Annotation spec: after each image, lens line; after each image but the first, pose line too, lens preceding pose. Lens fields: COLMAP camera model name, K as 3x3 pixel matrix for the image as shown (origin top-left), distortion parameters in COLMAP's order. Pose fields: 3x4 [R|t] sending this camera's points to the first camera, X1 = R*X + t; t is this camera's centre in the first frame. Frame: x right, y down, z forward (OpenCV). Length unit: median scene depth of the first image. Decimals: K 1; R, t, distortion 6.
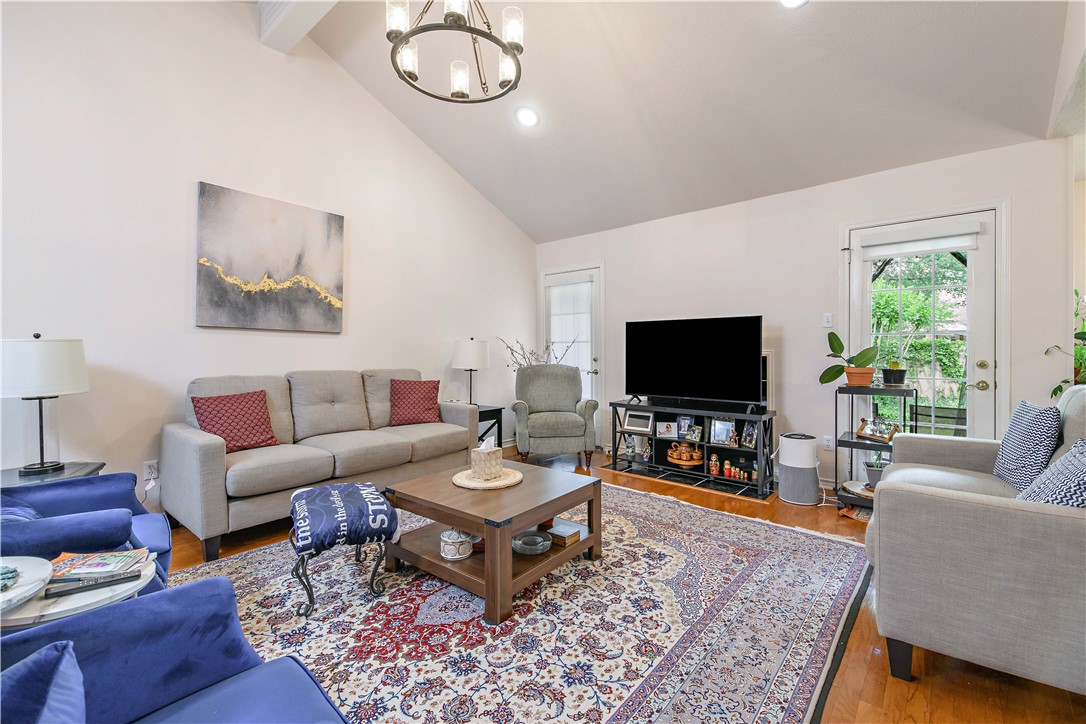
lens RADIAL K [[476.9, 0, 543.0], [0, 476.9, 362.0], [0, 0, 1]] dist [0.029190, -0.000226]
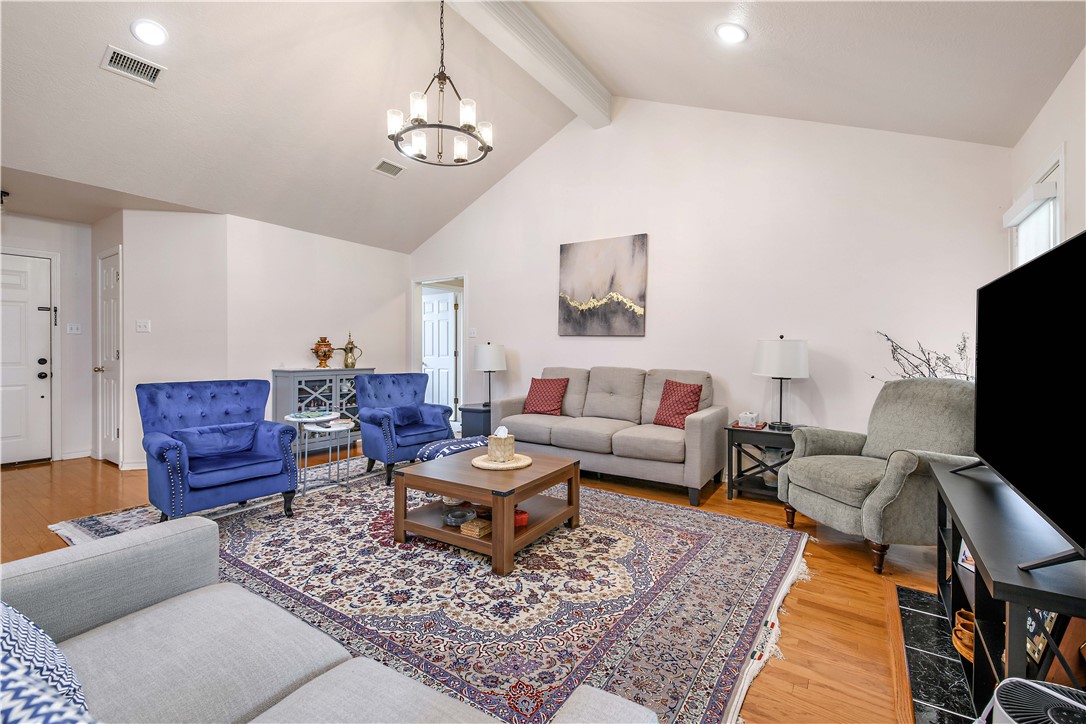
lens RADIAL K [[467.0, 0, 545.9], [0, 467.0, 368.3], [0, 0, 1]] dist [0.032460, 0.000029]
pose [[0.094979, 0.048207, -0.994311, 1.043078], [-0.026012, 0.998606, 0.045931, -0.043666], [0.995139, 0.021501, 0.096101, 1.013819]]
